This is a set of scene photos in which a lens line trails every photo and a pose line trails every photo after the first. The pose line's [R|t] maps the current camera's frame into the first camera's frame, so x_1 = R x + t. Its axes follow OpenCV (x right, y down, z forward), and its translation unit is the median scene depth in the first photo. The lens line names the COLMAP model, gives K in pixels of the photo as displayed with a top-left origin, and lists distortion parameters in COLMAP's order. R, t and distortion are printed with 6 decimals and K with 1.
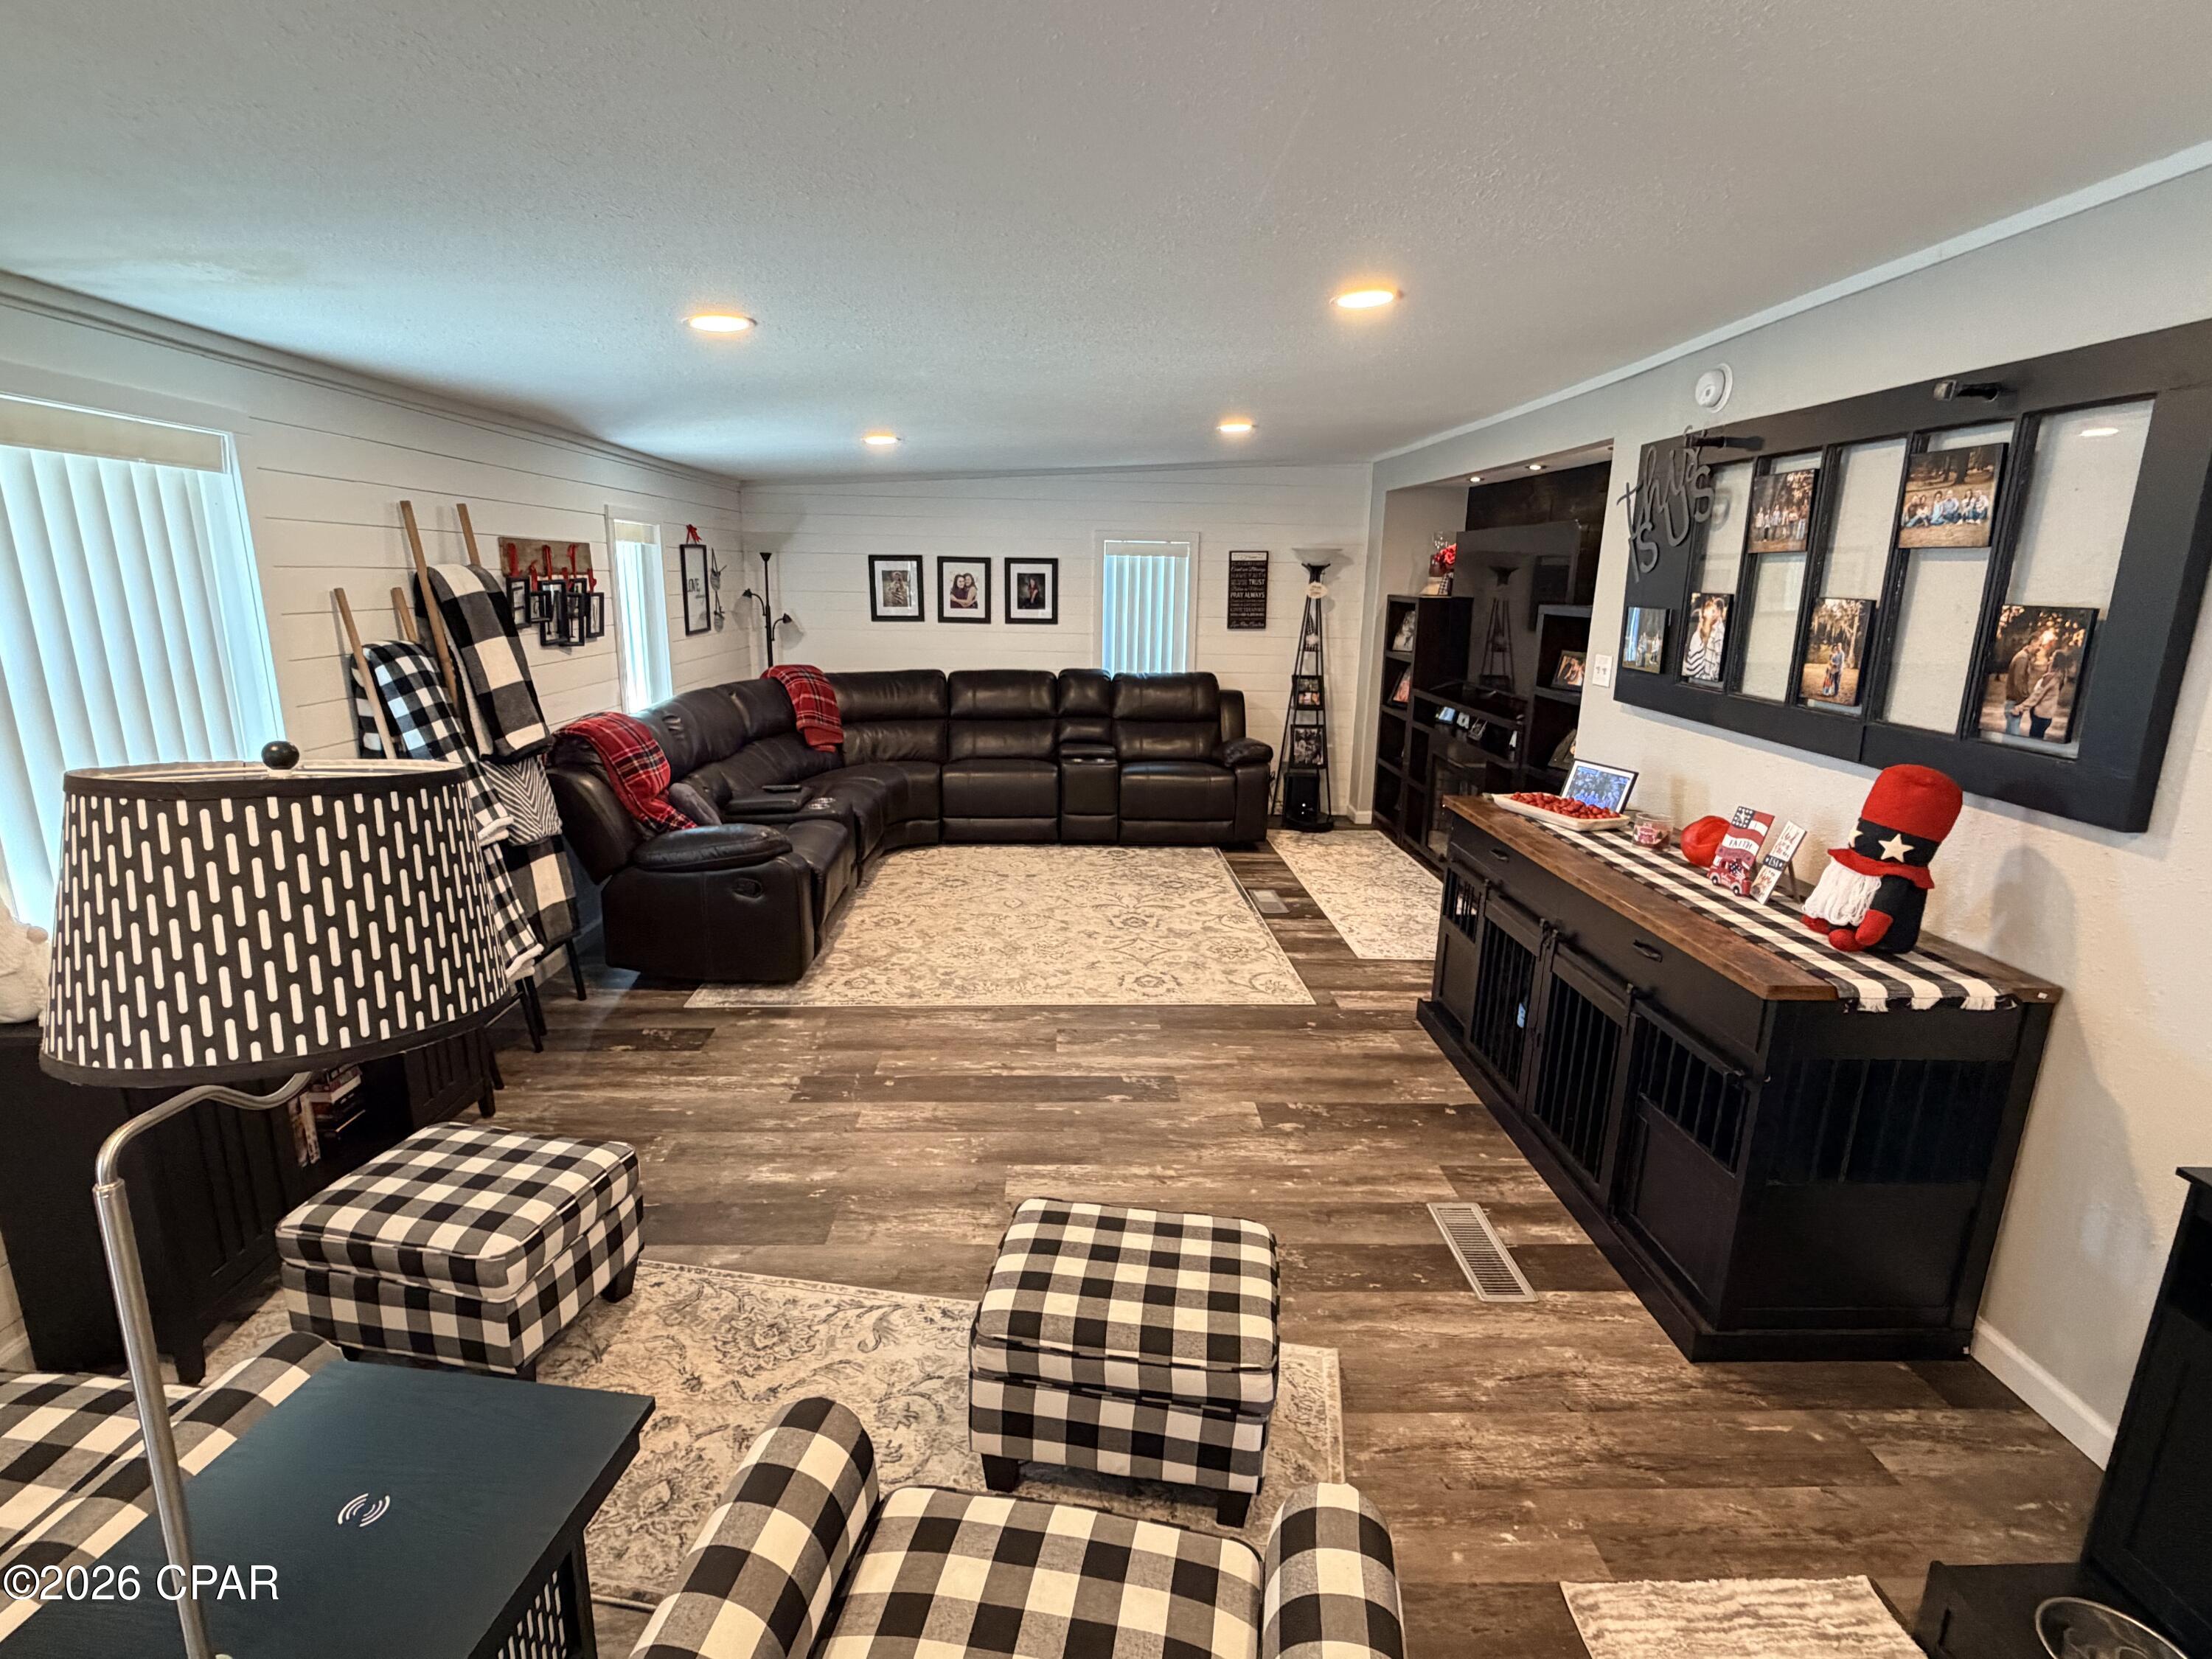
lens RADIAL K [[1054.8, 0, 1102.6], [0, 1054.8, 828.6], [0, 0, 1]] dist [0.003975, -0.001624]
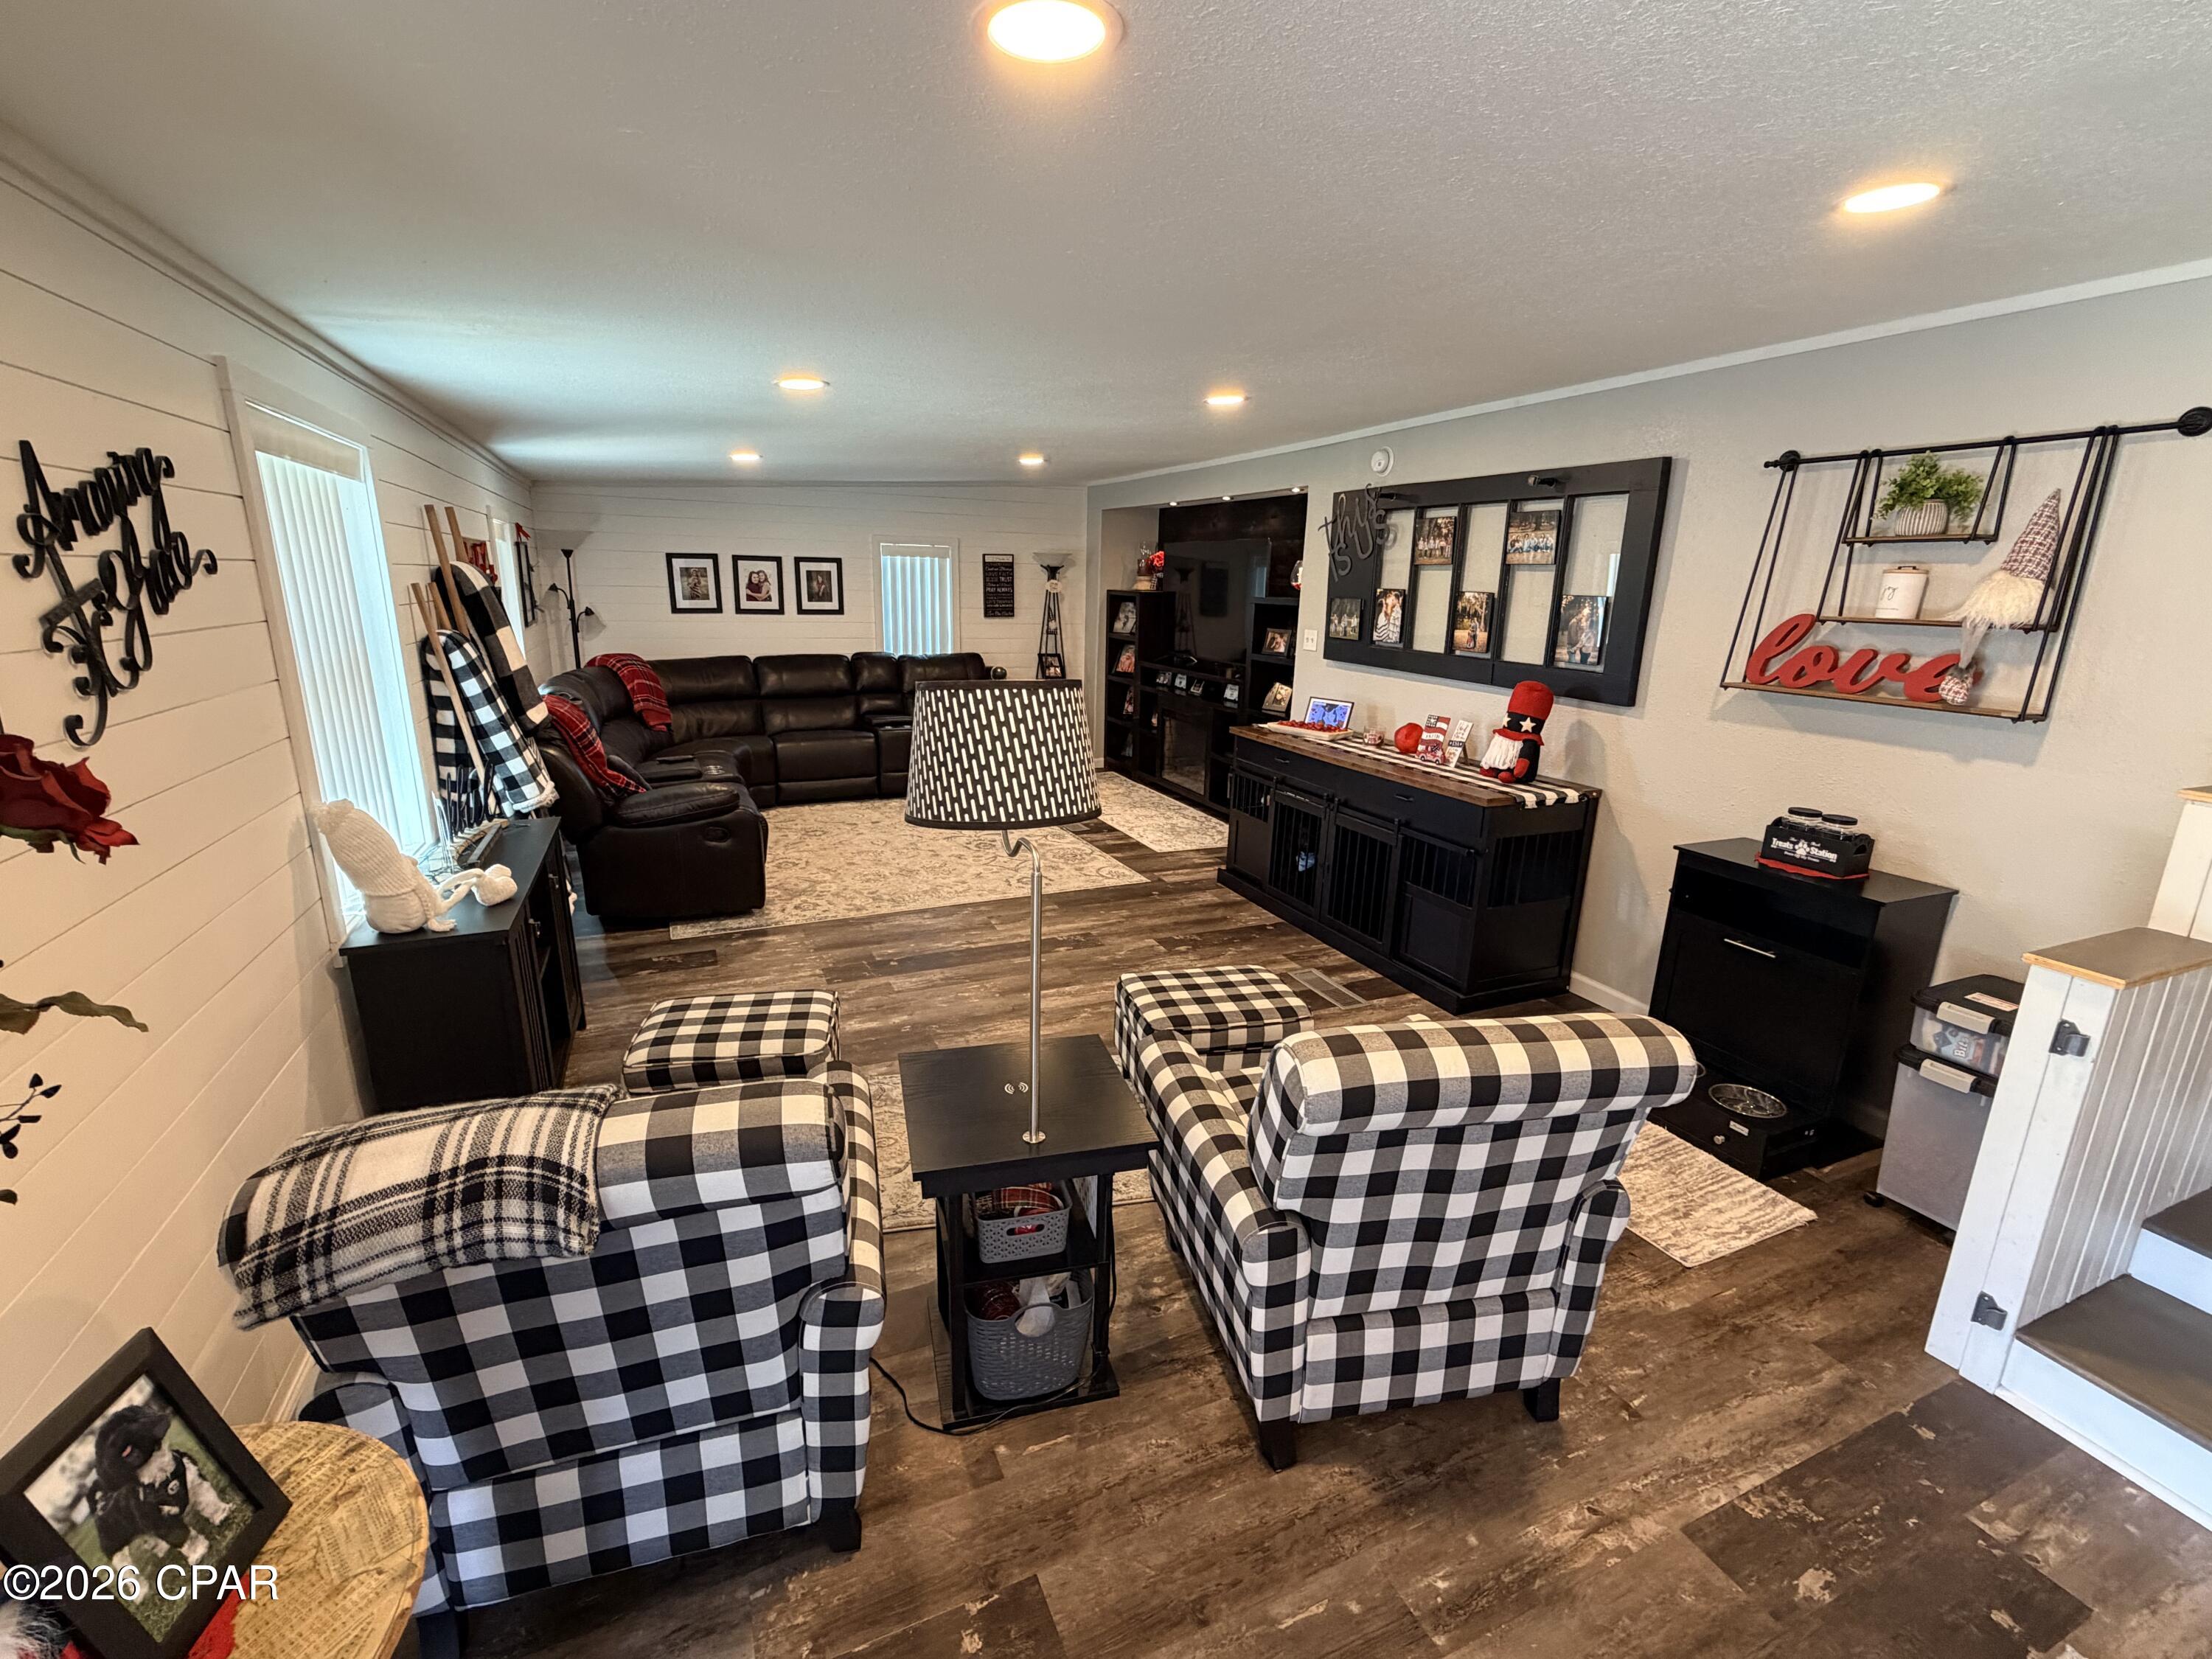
lens RADIAL K [[959.1, 0, 1100.8], [0, 959.1, 829.0], [0, 0, 1]] dist [0.003471, 0.000131]
pose [[0.928519, -0.089379, 0.360366, -0.325724], [0.079770, 0.995950, 0.041483, 0.039294], [-0.362614, -0.009772, 0.931888, -0.177212]]
